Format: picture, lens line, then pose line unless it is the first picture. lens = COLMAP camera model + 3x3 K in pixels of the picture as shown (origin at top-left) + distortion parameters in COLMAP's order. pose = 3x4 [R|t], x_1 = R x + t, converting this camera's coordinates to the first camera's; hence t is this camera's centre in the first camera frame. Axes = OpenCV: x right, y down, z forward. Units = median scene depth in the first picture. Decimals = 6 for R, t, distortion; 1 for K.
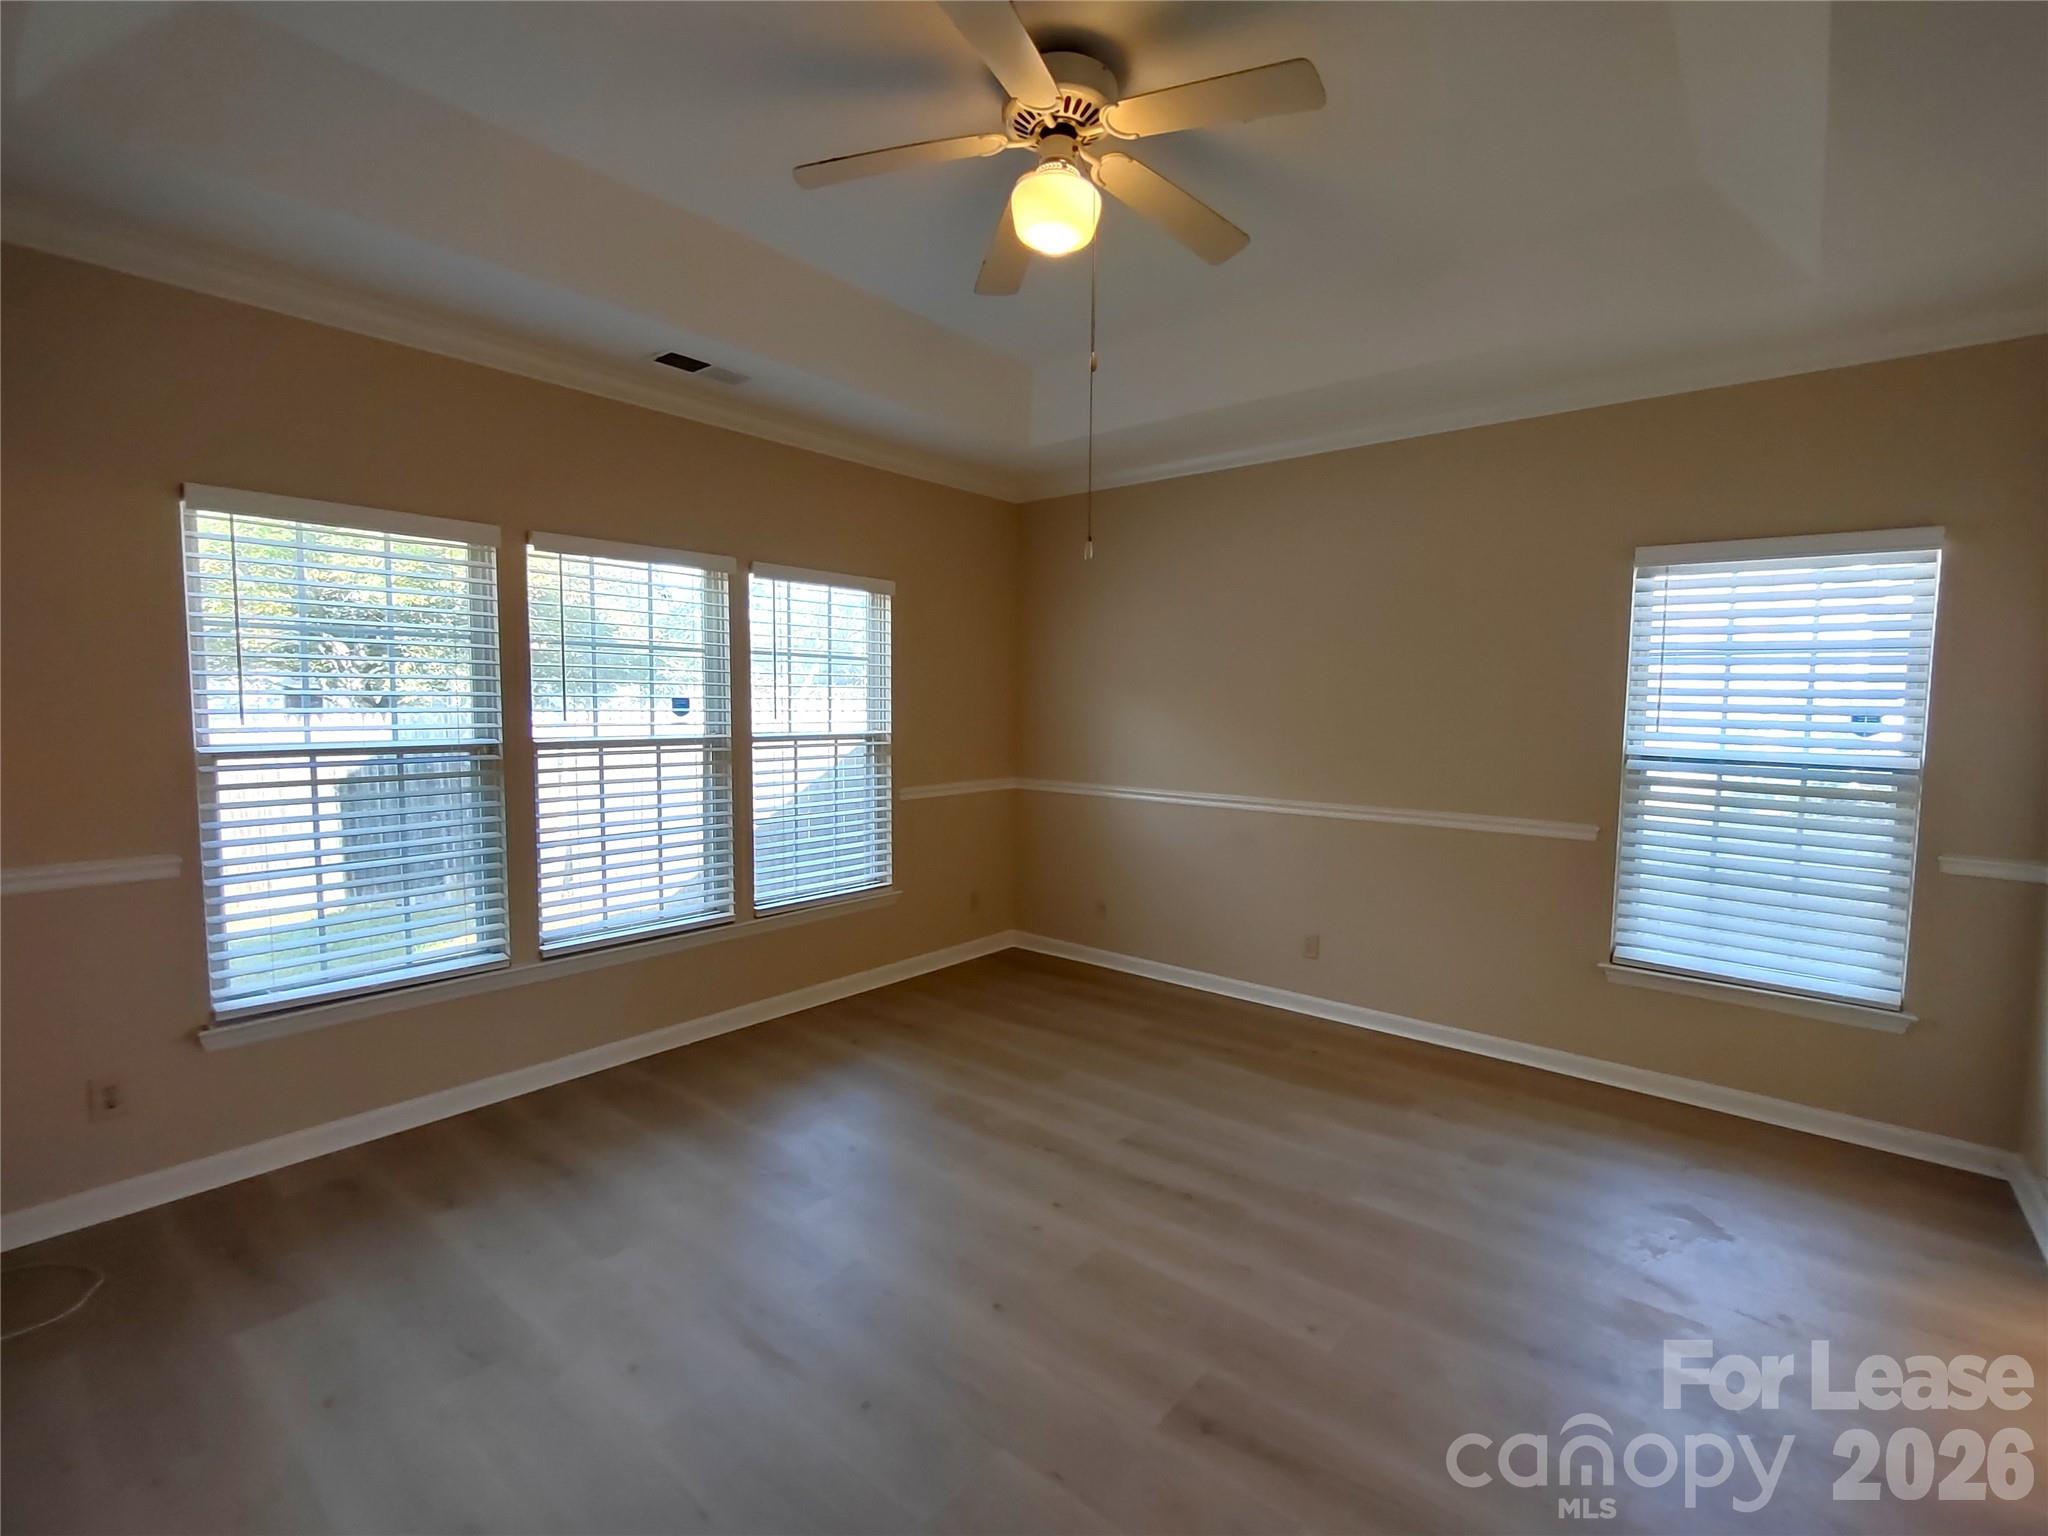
lens RADIAL K [[927.5, 0, 1030.2], [0, 927.5, 774.1], [0, 0, 1]] dist [-0.015592, -0.000678]
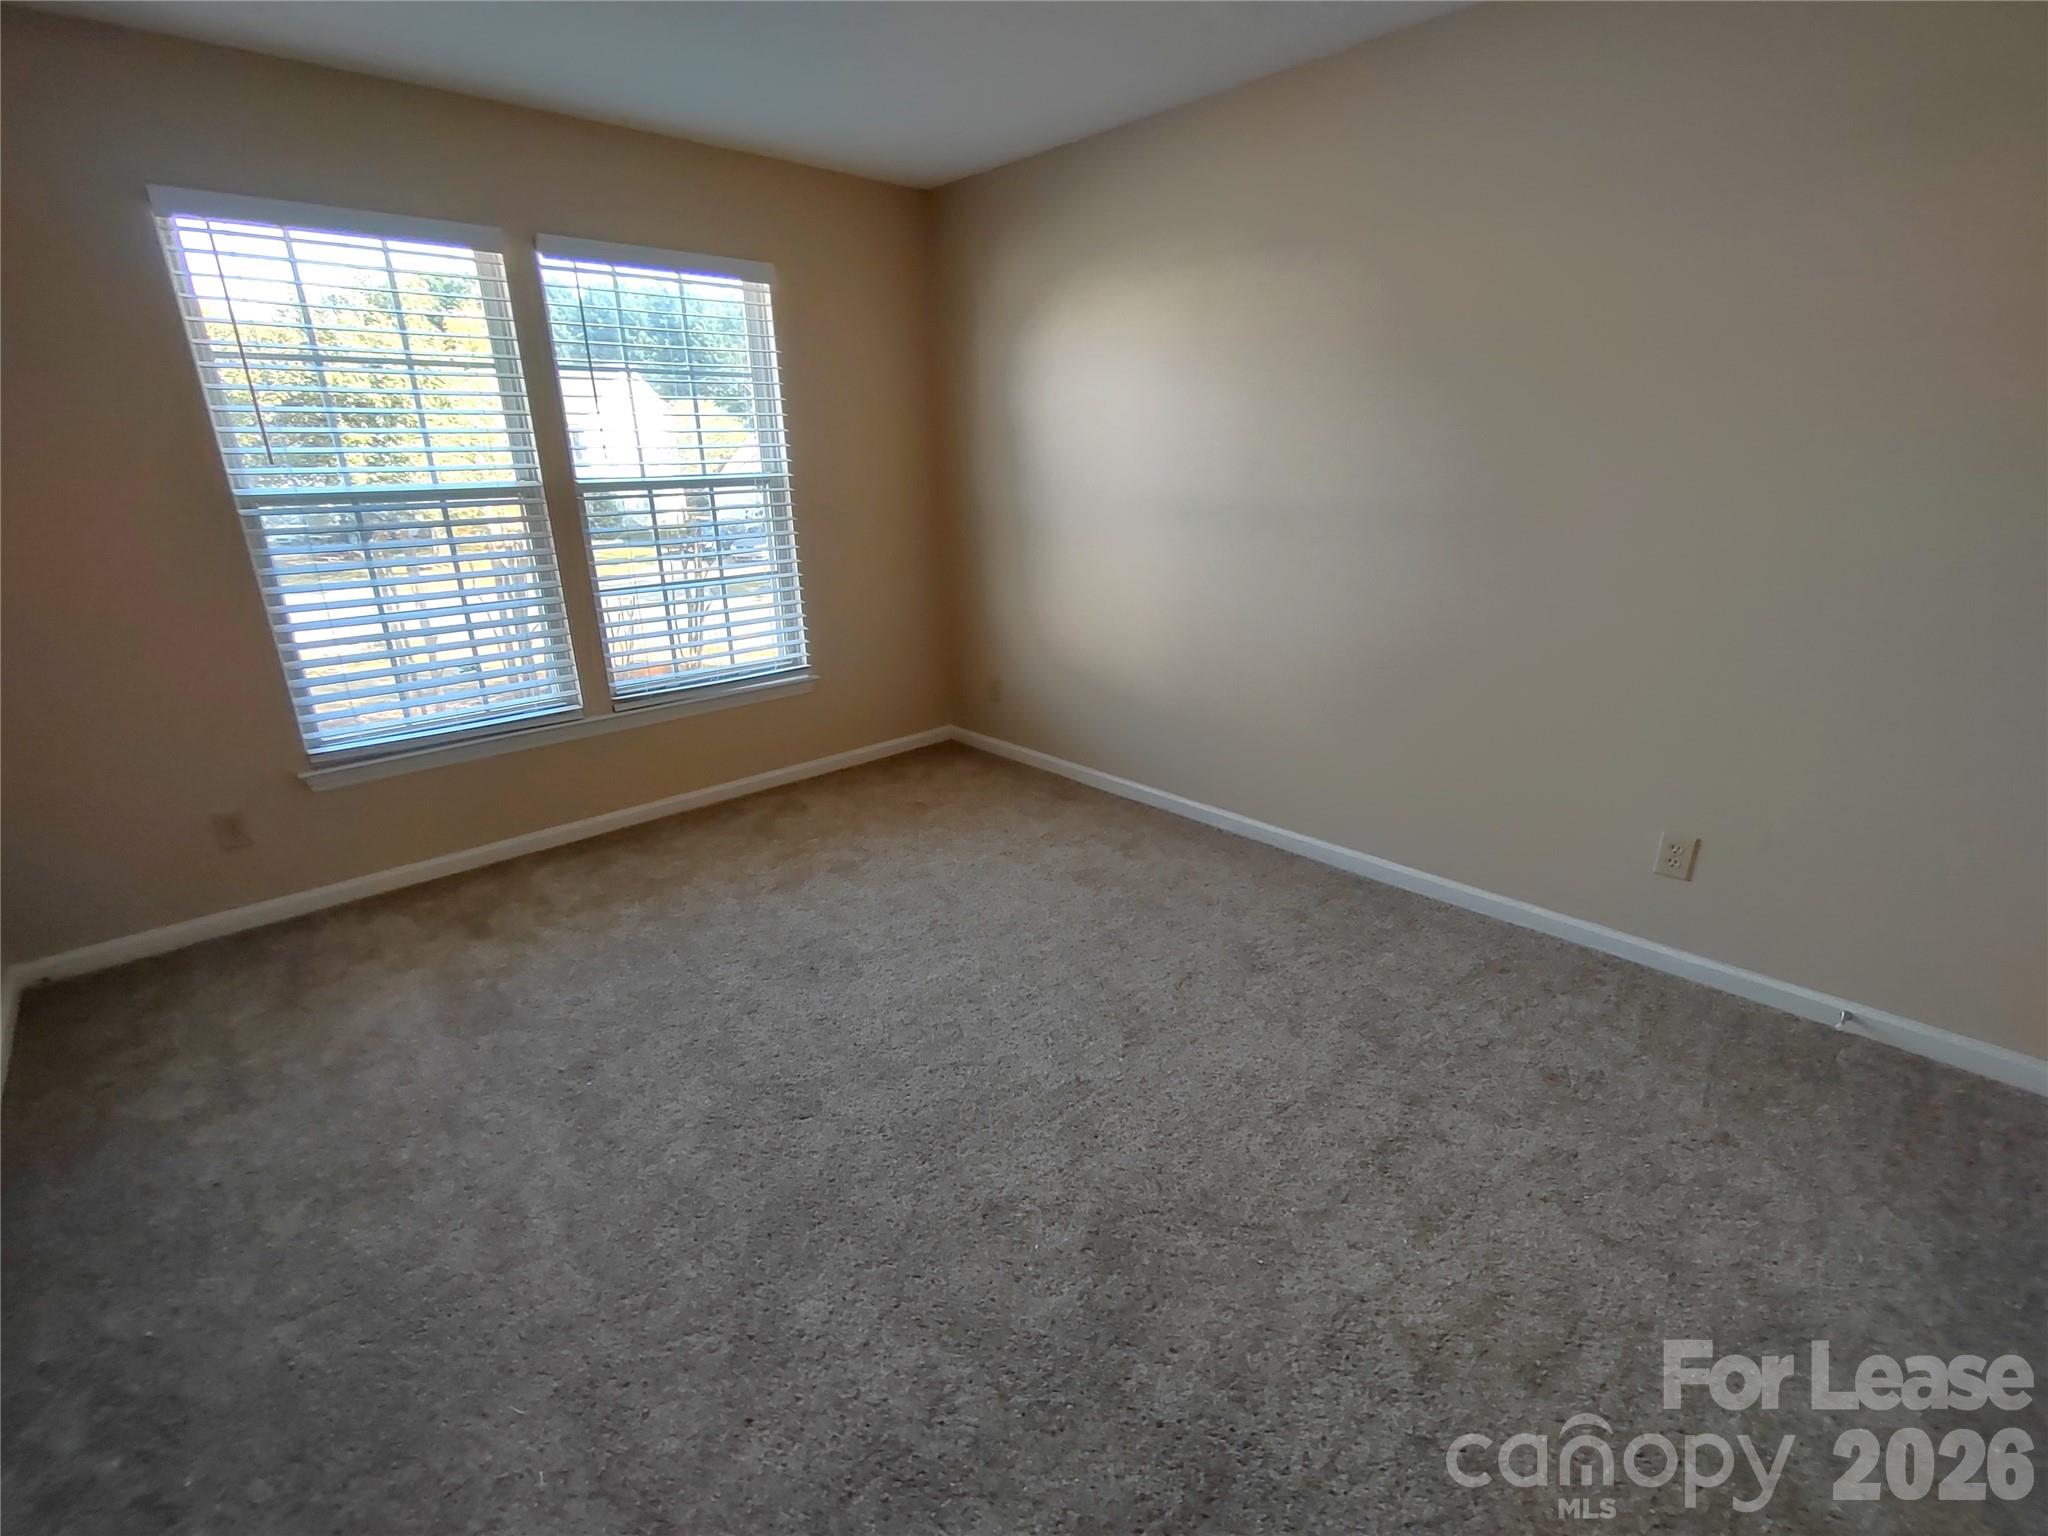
lens RADIAL K [[927.5, 0, 1030.2], [0, 927.5, 774.1], [0, 0, 1]] dist [-0.015592, -0.000678]
pose [[0.989153, 0.042302, -0.140666, 0.186665], [-0.002637, 0.962594, 0.270935, -0.016008], [0.146865, -0.267625, 0.952264, 0.241406]]
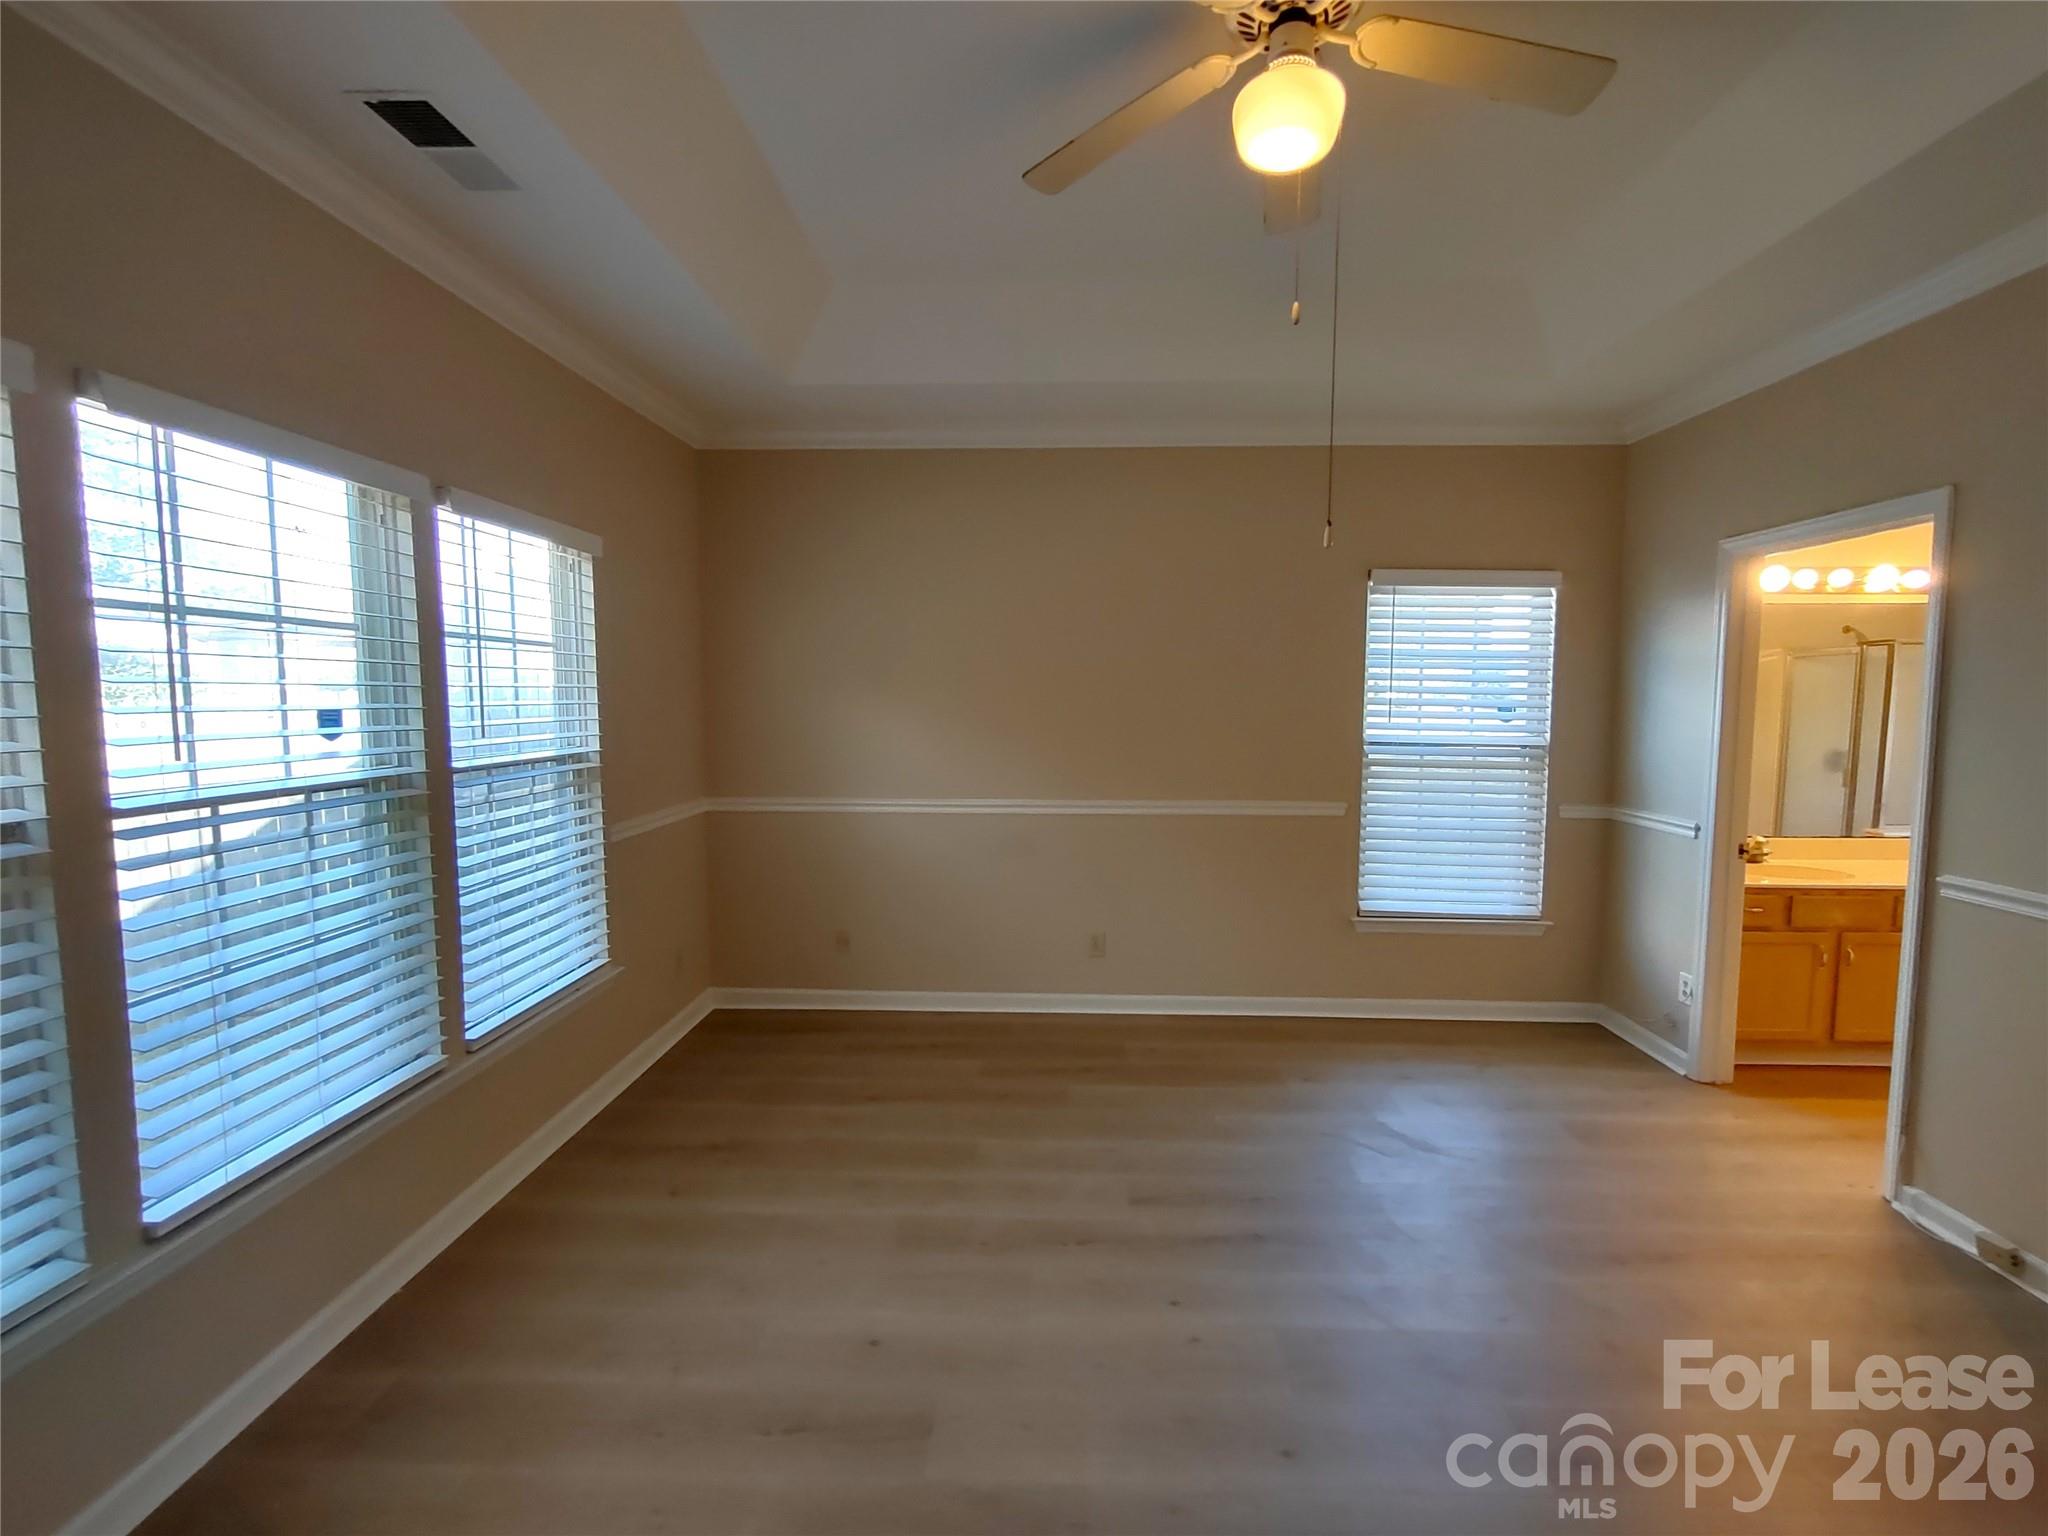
lens RADIAL K [[927.5, 0, 1030.2], [0, 927.5, 774.1], [0, 0, 1]] dist [-0.015592, -0.000678]
pose [[0.788409, -0.062369, 0.611981, -0.373975], [0.053728, 0.998027, 0.032496, -0.036041], [-0.612800, 0.007260, 0.790205, 0.269613]]
